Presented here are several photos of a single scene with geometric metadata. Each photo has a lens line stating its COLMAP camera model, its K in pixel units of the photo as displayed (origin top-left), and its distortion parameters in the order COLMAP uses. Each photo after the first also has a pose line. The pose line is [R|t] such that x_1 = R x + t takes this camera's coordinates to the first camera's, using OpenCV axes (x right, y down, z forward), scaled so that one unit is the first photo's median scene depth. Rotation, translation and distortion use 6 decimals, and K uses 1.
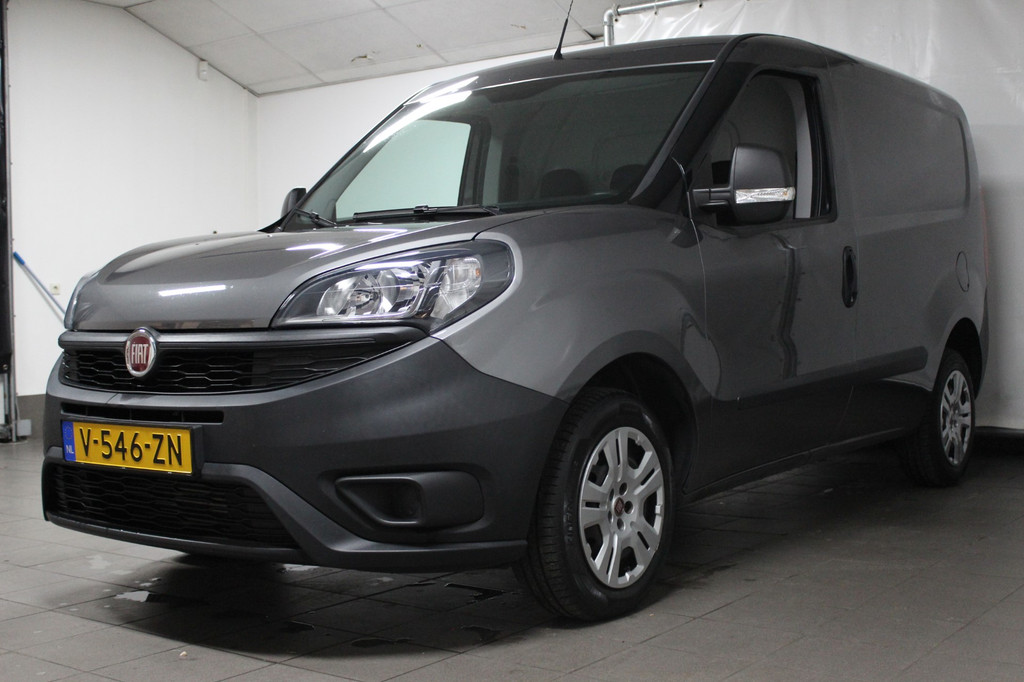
lens RADIAL K [[1335.4, 0, 511.7], [0, 1335.4, 340.5], [0, 0, 1]] dist [-0.092341, 0.000000]
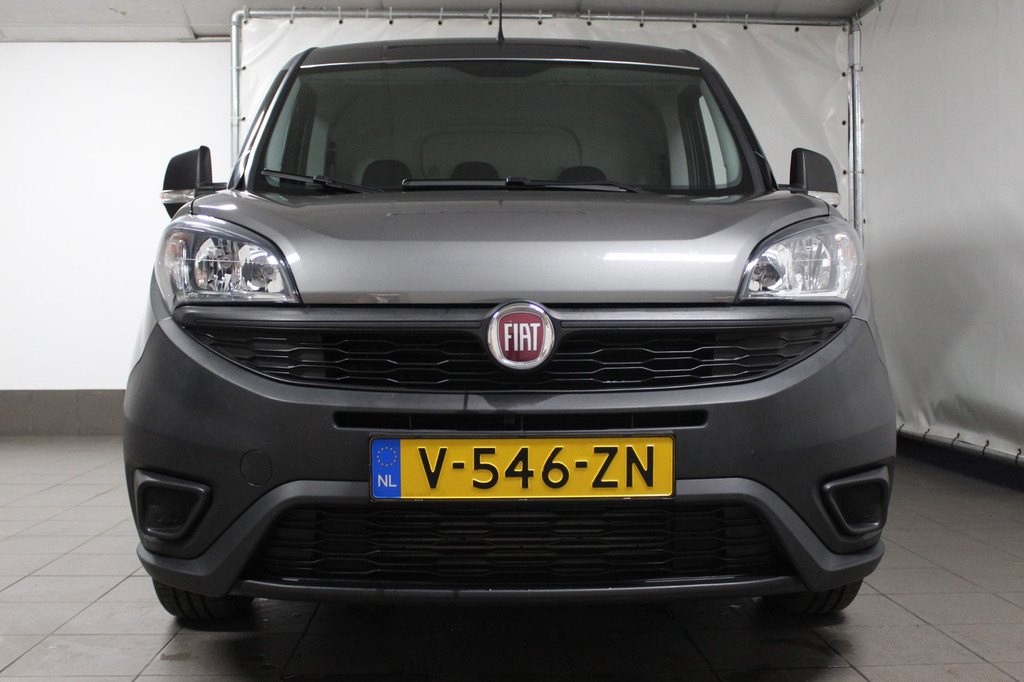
lens RADIAL K [[1090.9, 0, 512.1], [0, 1090.9, 342.2], [0, 0, 1]] dist [-0.025661, 0.000000]
pose [[0.775665, -0.000513, 0.631145, -0.659840], [0.005771, 0.999964, -0.006279, 0.016514], [-0.631118, 0.008513, 0.775640, 0.551793]]
